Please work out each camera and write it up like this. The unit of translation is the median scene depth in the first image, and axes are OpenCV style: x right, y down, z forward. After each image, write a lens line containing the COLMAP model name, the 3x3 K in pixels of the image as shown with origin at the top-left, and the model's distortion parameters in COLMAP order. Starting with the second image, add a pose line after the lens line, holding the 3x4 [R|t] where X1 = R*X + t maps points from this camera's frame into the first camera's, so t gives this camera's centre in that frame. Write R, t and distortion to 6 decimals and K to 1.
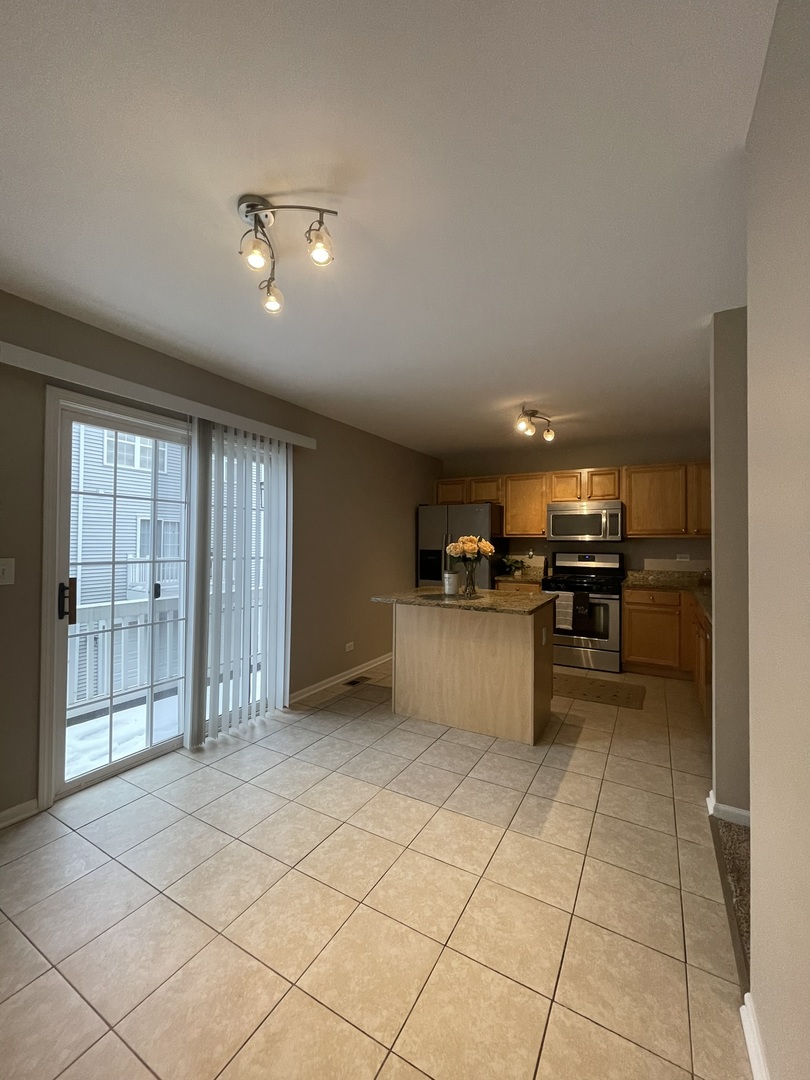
lens RADIAL K [[433.7, 0, 405.0], [0, 433.7, 540.0], [0, 0, 1]] dist [-0.002314, -0.000099]
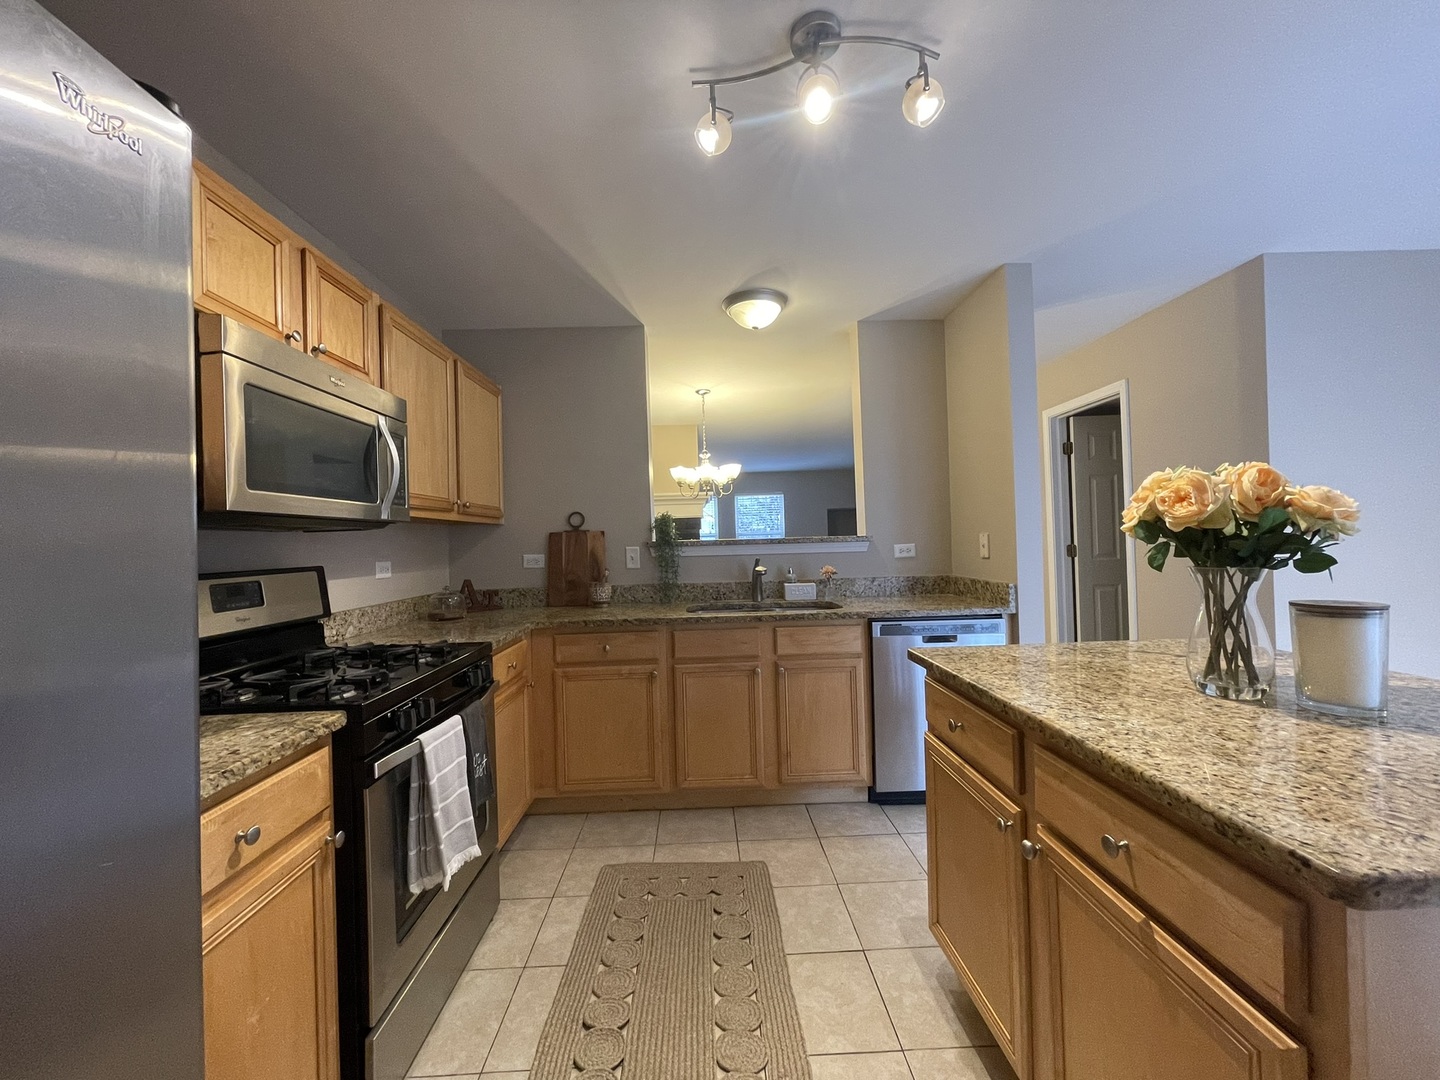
lens RADIAL K [[578.3, 0, 720.0], [0, 578.3, 540.0], [0, 0, 1]] dist [-0.002314, -0.000099]
pose [[-0.527591, 0.009716, 0.849443, 0.007081], [0.021597, 0.999765, 0.001979, 0.016767], [-0.849224, 0.019389, -0.527676, 0.940227]]
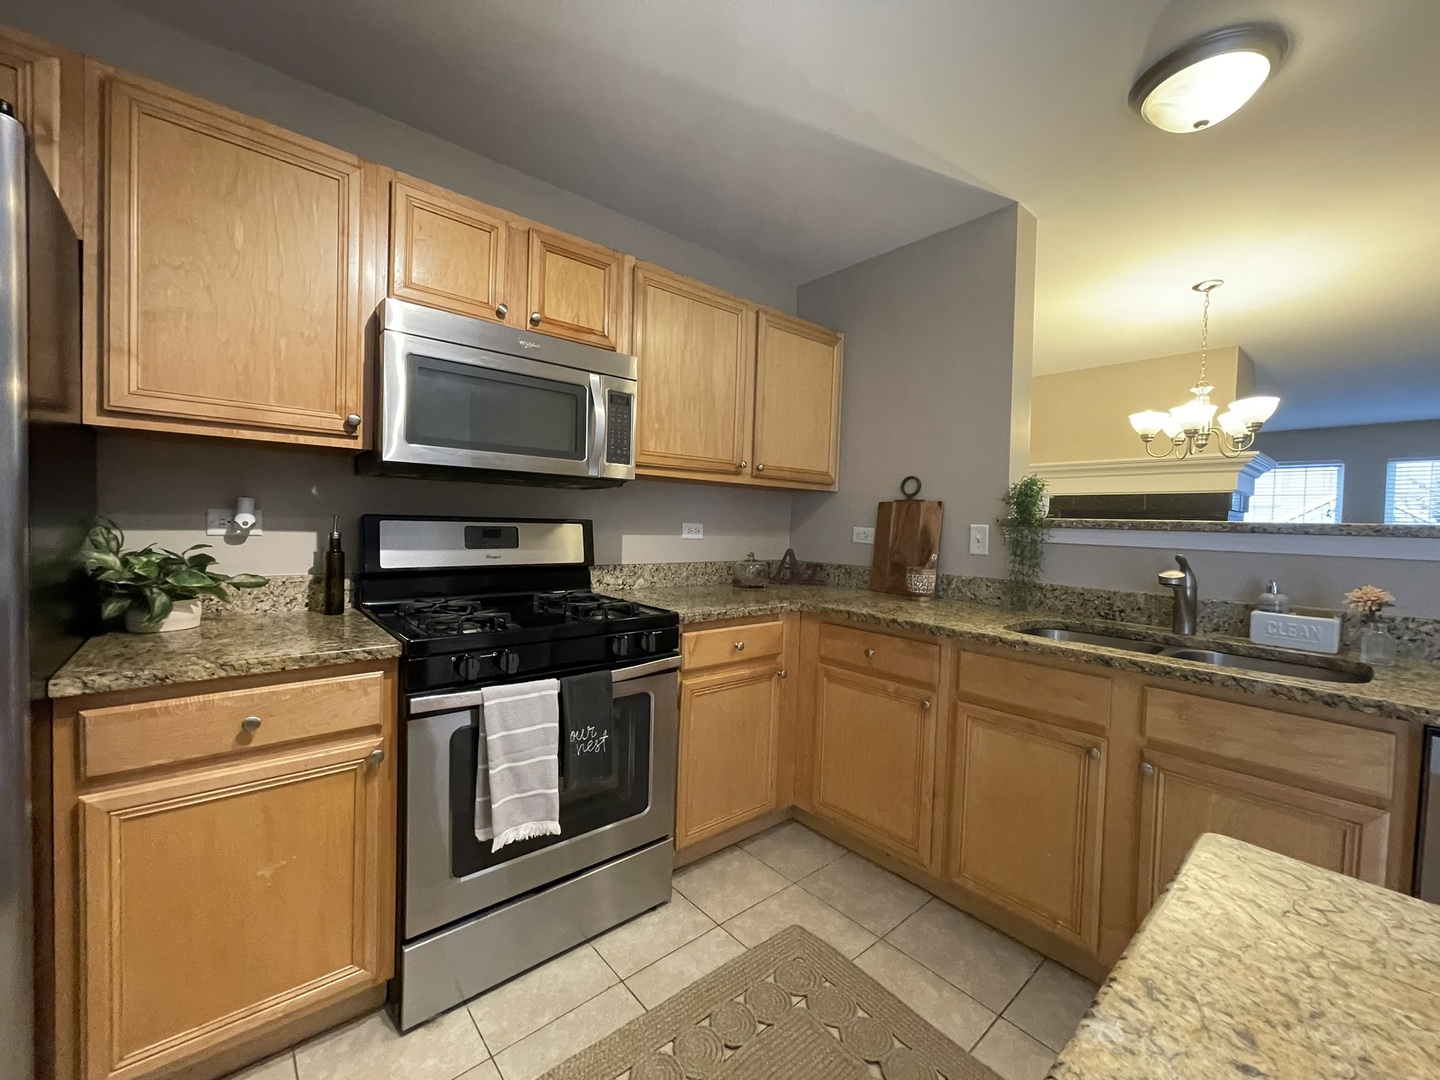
lens RADIAL K [[578.3, 0, 720.0], [0, 578.3, 540.0], [0, 0, 1]] dist [-0.002314, -0.000099]
pose [[0.334864, -0.027762, 0.941857, 0.100937], [-0.030706, 0.998713, 0.040355, 0.023714], [-0.941766, -0.042434, 0.333581, 0.722393]]
